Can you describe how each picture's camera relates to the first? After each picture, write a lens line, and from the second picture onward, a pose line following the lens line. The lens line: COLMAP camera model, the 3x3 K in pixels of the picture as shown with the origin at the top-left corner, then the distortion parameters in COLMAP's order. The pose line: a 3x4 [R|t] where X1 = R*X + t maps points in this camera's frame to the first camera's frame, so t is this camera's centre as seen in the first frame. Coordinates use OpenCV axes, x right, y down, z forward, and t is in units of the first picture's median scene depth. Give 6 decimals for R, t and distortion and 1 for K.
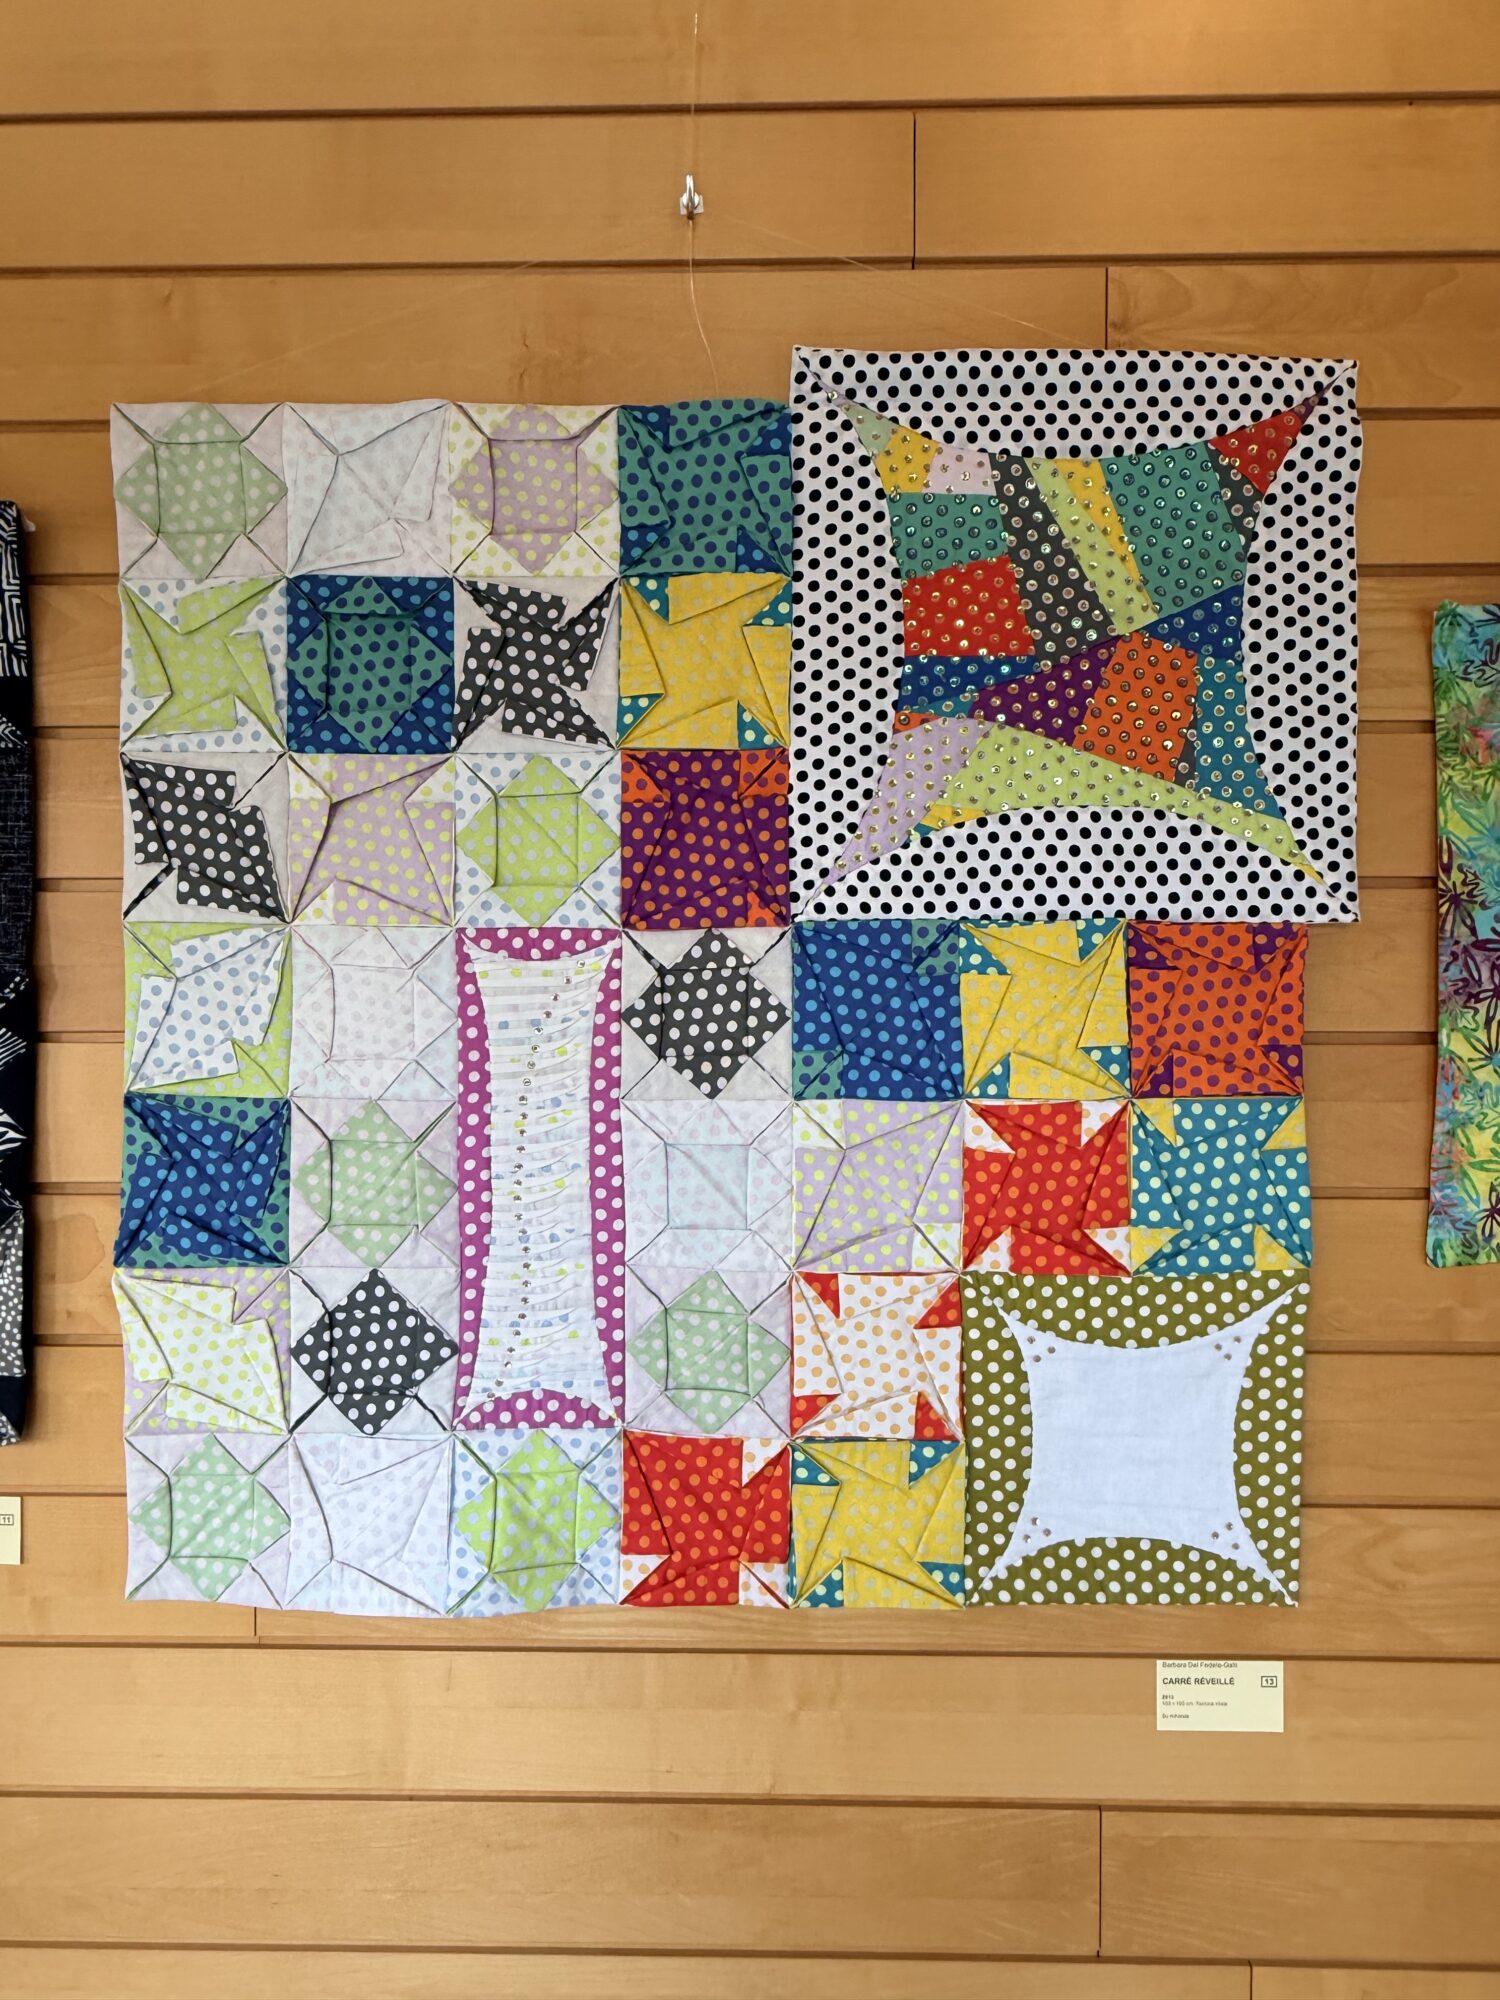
lens RADIAL K [[1283.1, 0, 750.2], [0, 1283.1, 997.3], [0, 0, 1]] dist [-0.002466, -0.000139]
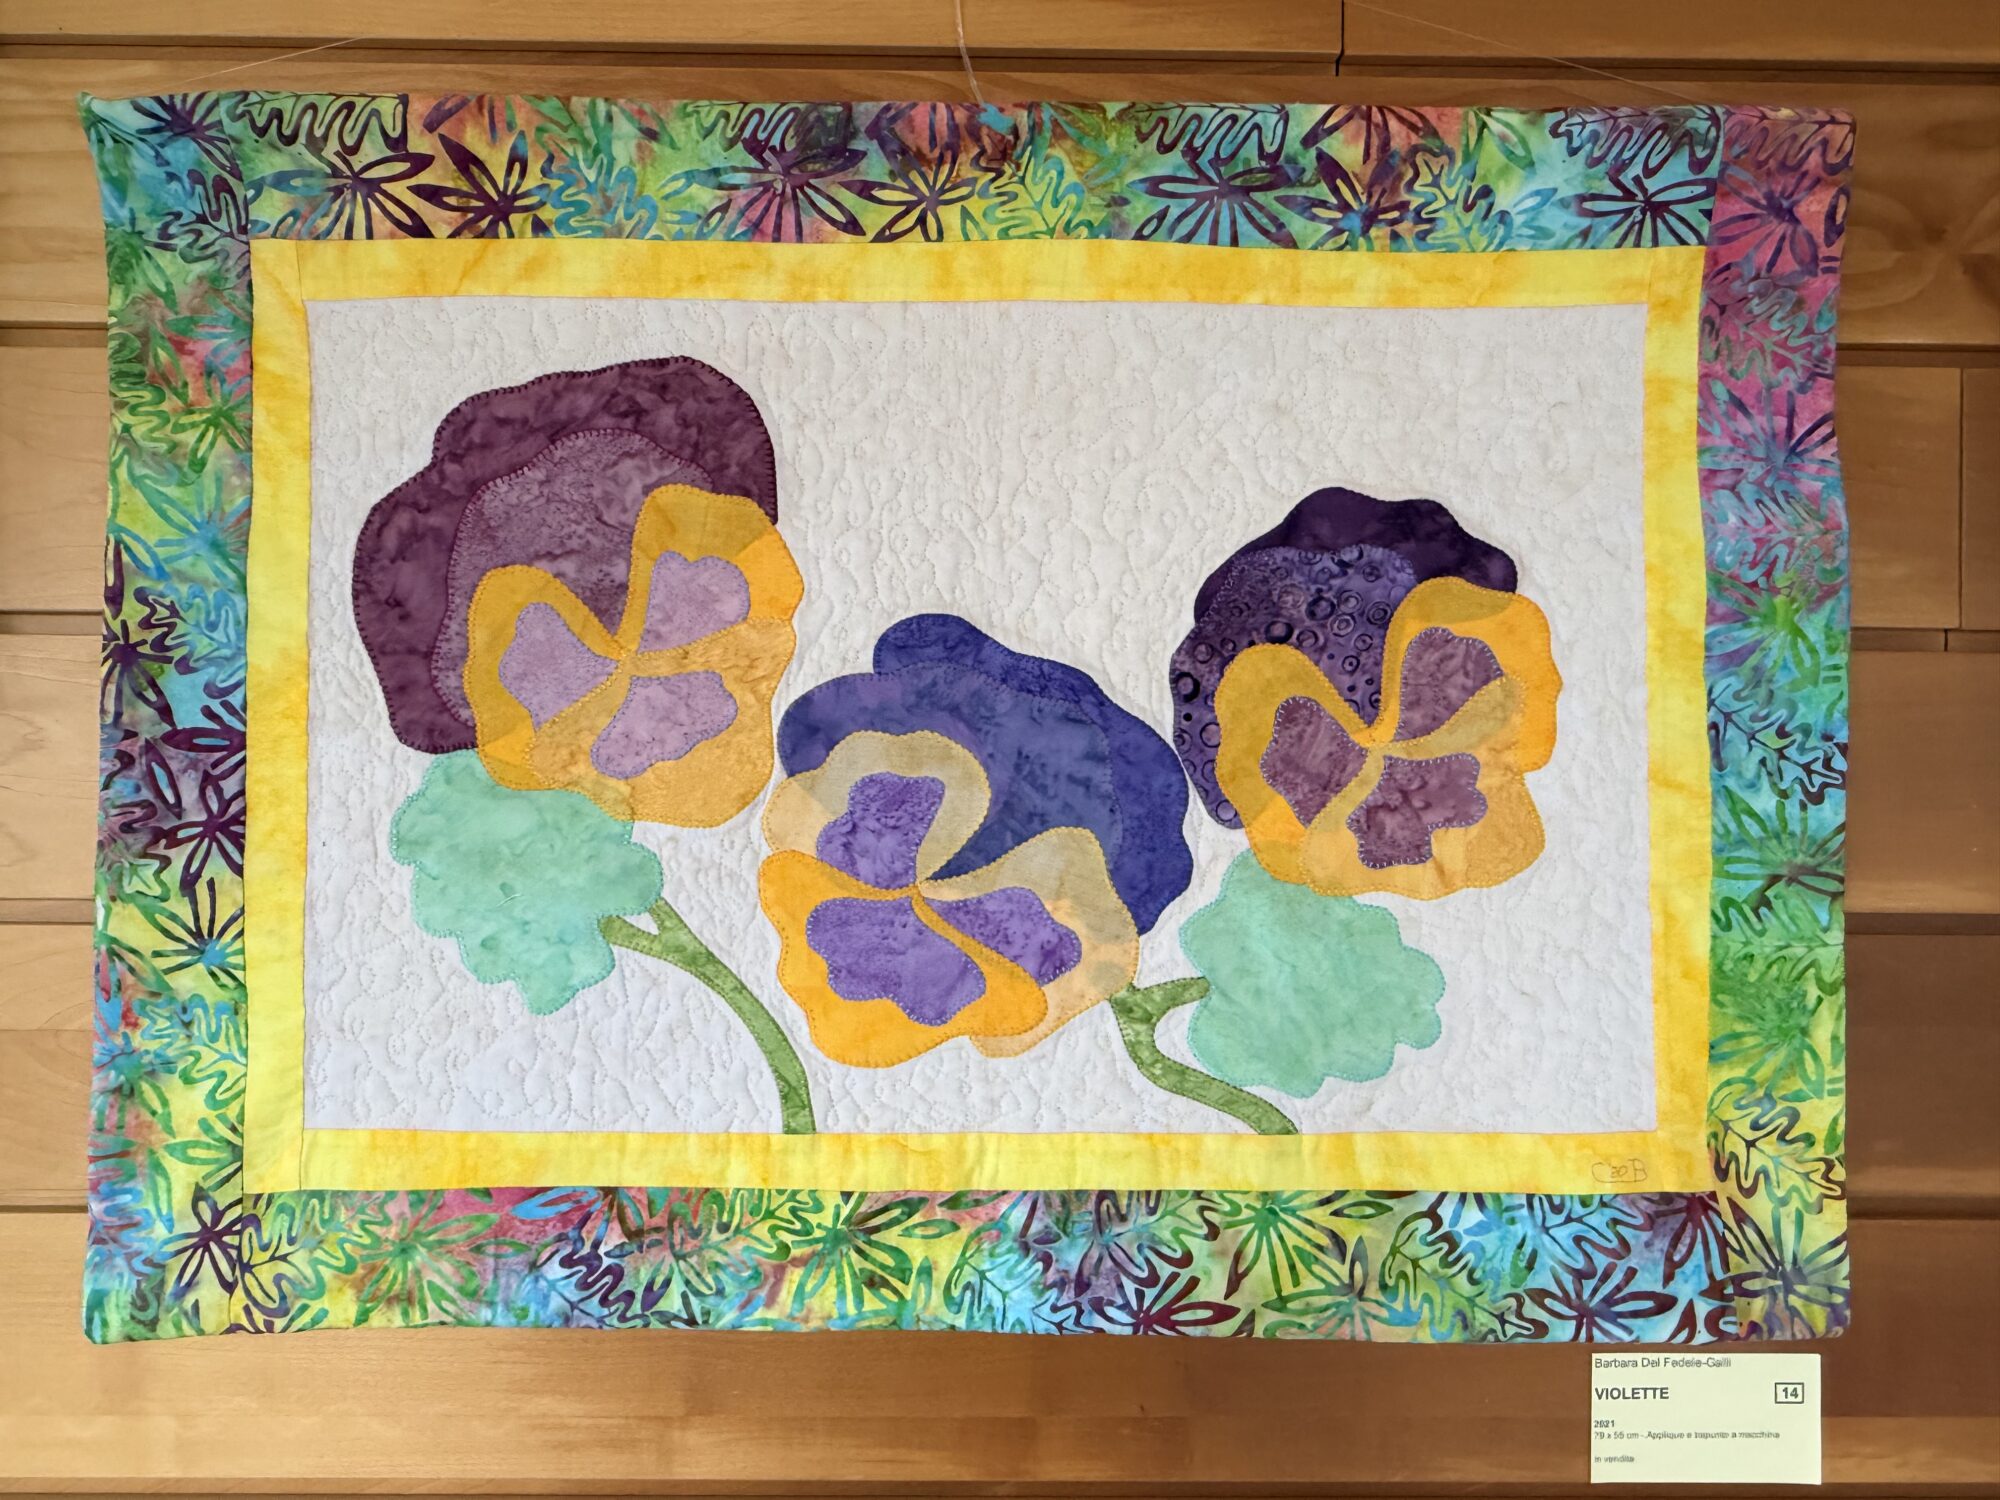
lens RADIAL K [[1283.1, 0, 999.7], [0, 1283.1, 751.1], [0, 0, 1]] dist [-0.002466, -0.000139]
pose [[0.999621, 0.007134, 0.026570, 0.898097], [-0.006694, 0.999840, -0.016603, -0.029292], [-0.026684, 0.016418, 0.999509, 0.454878]]
